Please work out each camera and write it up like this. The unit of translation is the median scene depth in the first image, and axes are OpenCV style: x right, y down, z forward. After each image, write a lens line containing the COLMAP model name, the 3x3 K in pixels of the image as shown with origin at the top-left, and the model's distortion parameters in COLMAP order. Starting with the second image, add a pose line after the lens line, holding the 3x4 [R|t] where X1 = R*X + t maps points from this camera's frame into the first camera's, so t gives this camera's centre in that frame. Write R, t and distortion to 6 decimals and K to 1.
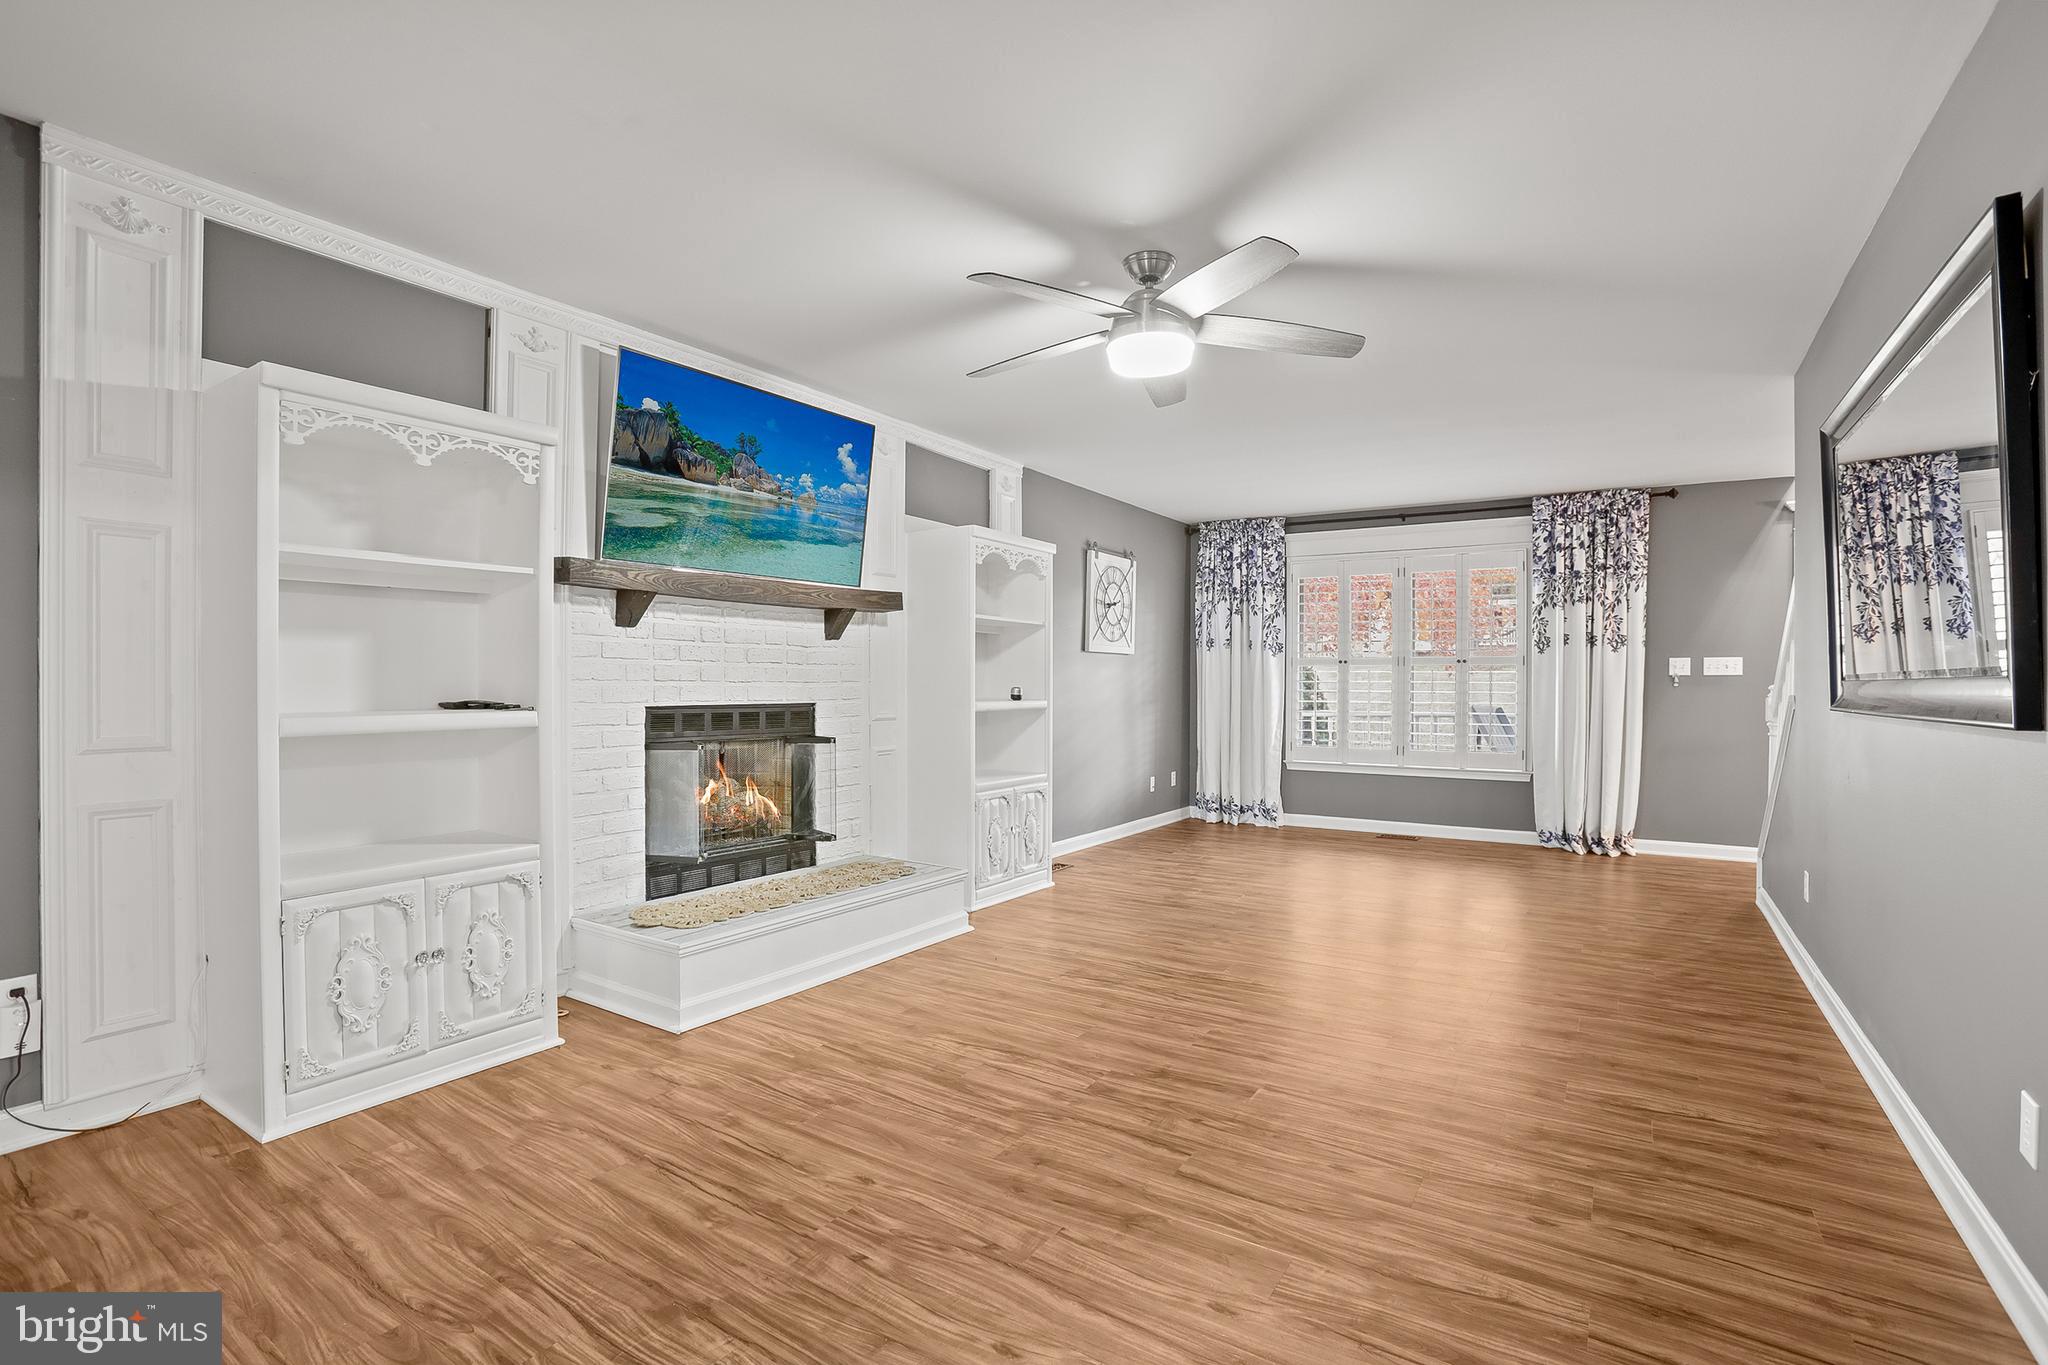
lens RADIAL K [[958.6, 0, 1005.9], [0, 958.6, 702.9], [0, 0, 1]] dist [-0.089385, 0.038841]
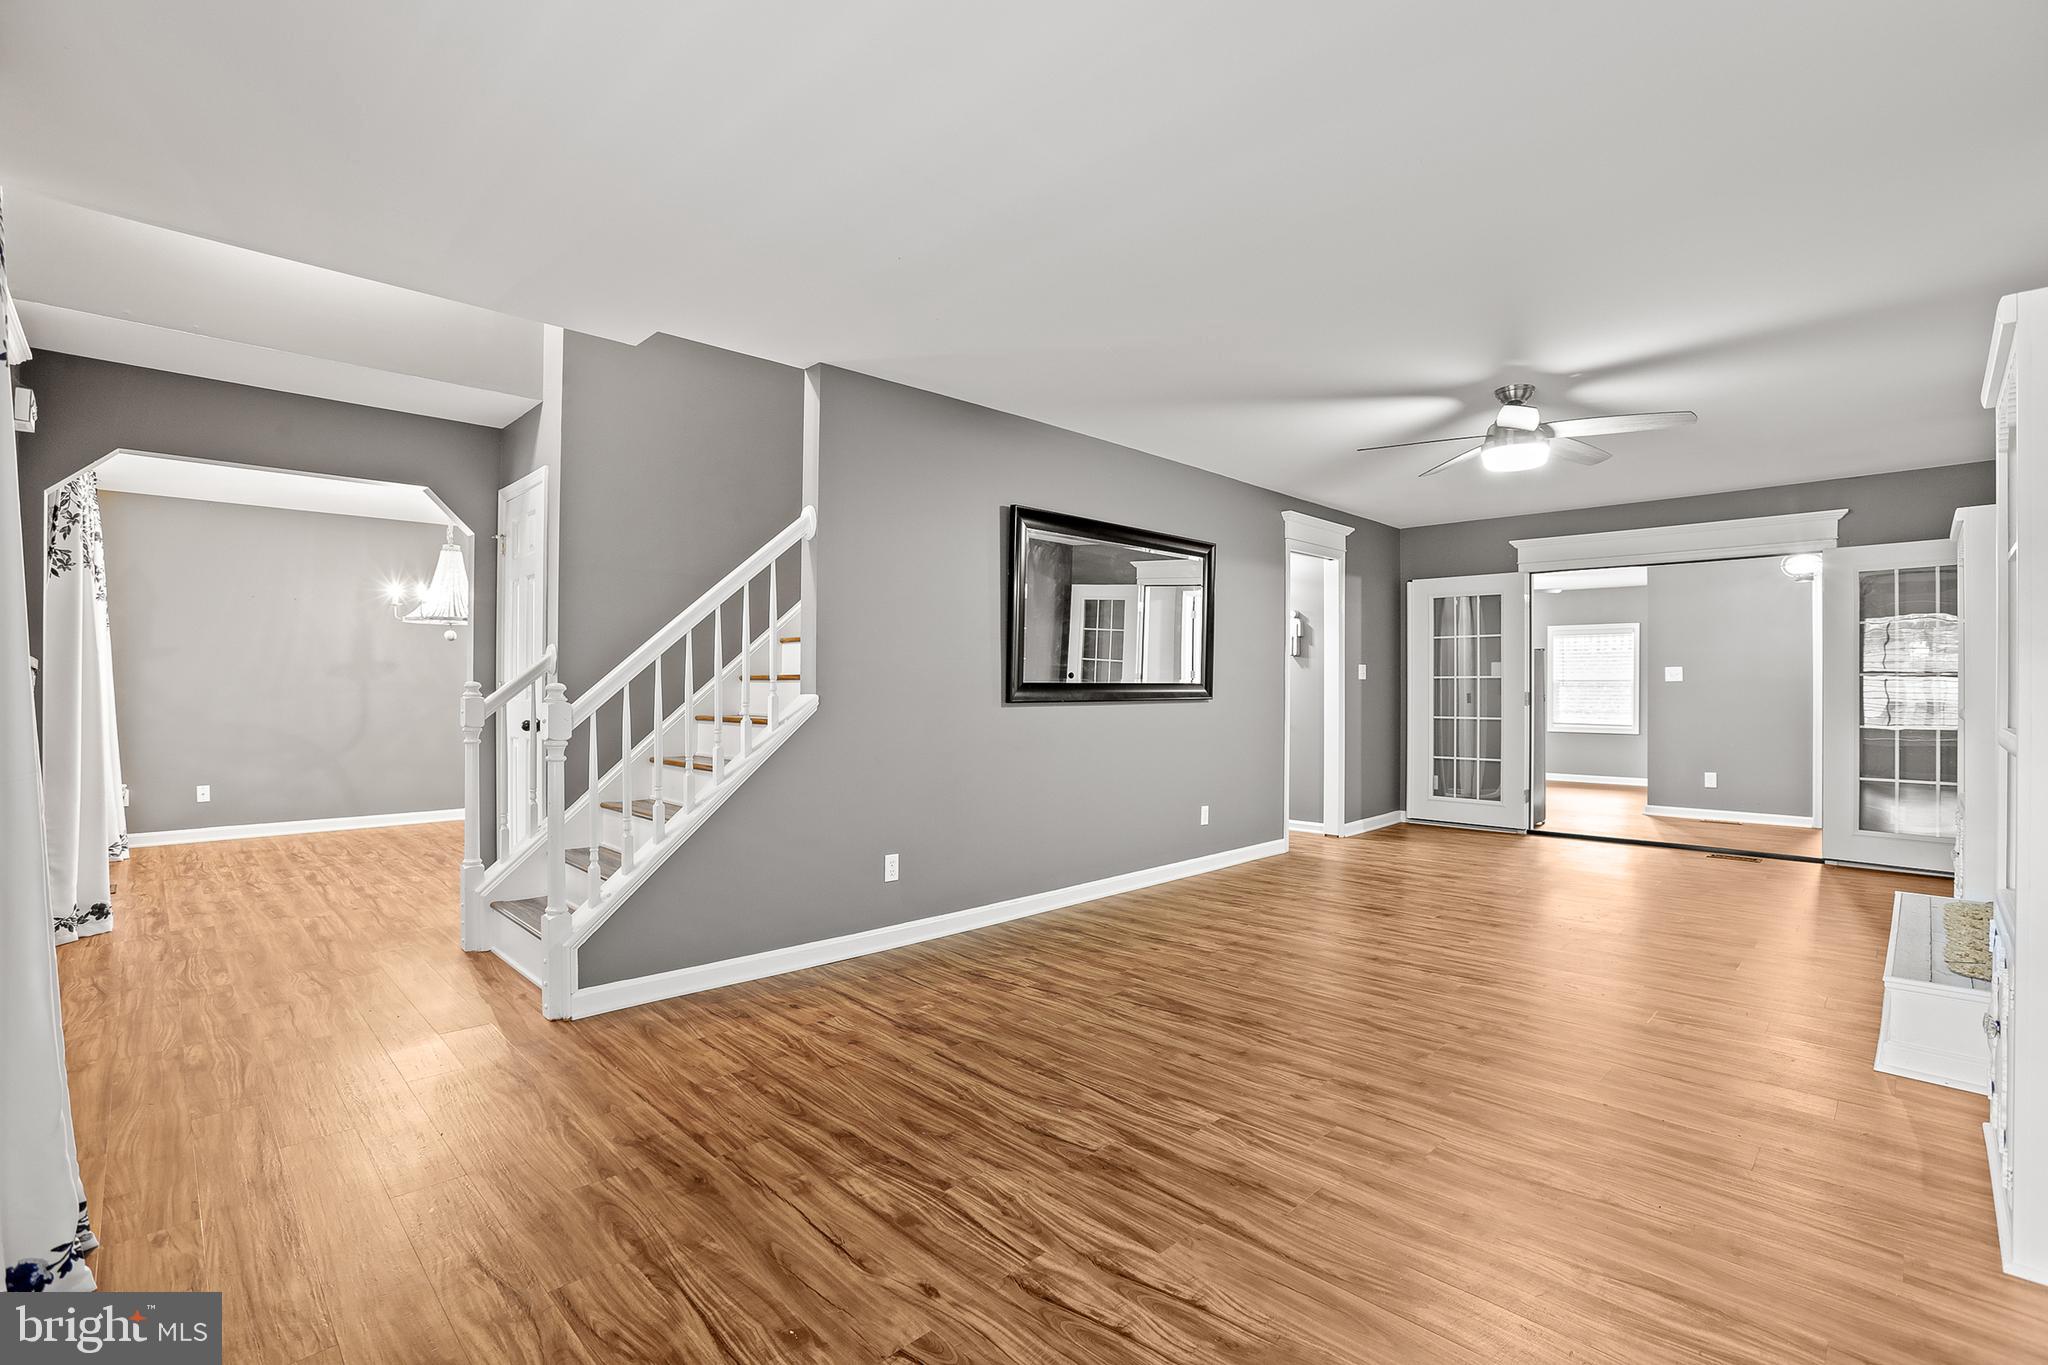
lens RADIAL K [[940.3, 0, 1024.0], [0, 940.3, 682.5], [0, 0, 1]] dist [-0.069784, 0.041374]
pose [[-0.981634, -0.008268, 0.190597, 0.479522], [-0.004288, 0.999764, 0.021284, -0.042664], [-0.190728, 0.020076, -0.981438, 1.950464]]
